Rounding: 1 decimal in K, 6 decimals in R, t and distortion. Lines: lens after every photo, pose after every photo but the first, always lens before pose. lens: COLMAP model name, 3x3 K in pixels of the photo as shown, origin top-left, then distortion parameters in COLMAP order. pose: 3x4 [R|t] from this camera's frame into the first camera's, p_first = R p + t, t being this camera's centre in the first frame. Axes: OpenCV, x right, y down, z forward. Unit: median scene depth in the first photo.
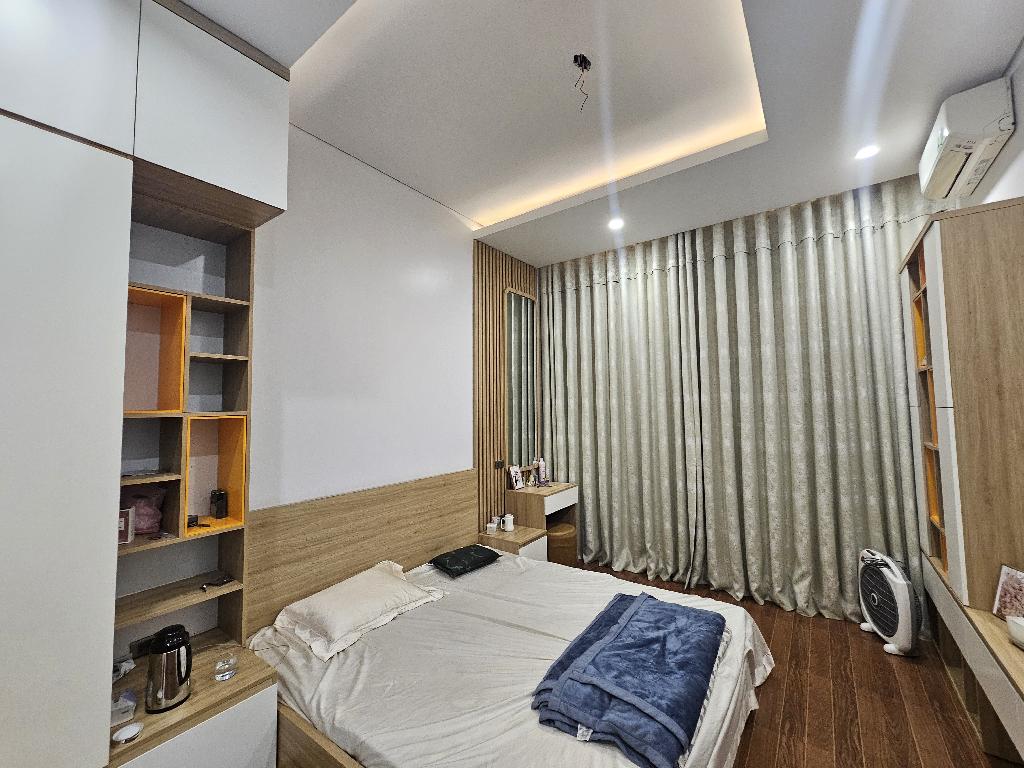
lens RADIAL K [[415.4, 0, 514.0], [0, 415.4, 381.1], [0, 0, 1]] dist [-0.006095, 0.000687]
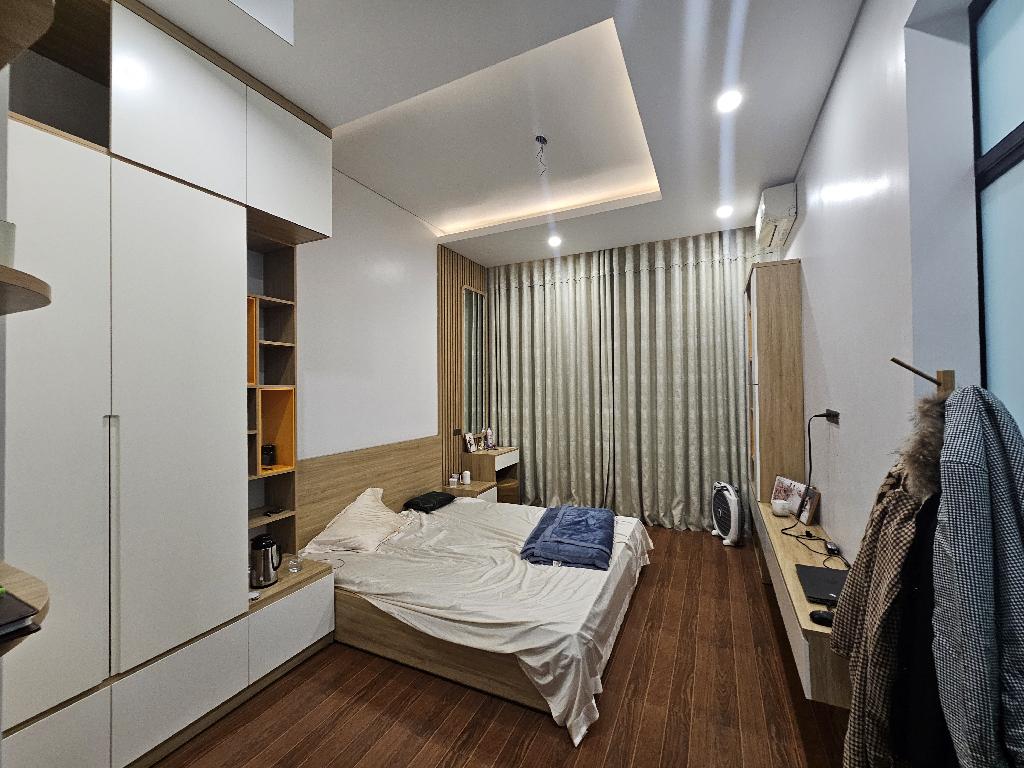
lens RADIAL K [[415.4, 0, 513.1], [0, 415.4, 382.7], [0, 0, 1]] dist [-0.006095, 0.000687]
pose [[0.983045, 0.004464, 0.183308, -0.121574], [-0.013338, 0.998796, 0.047205, -0.004025], [-0.182876, -0.048849, 0.981922, -0.271831]]
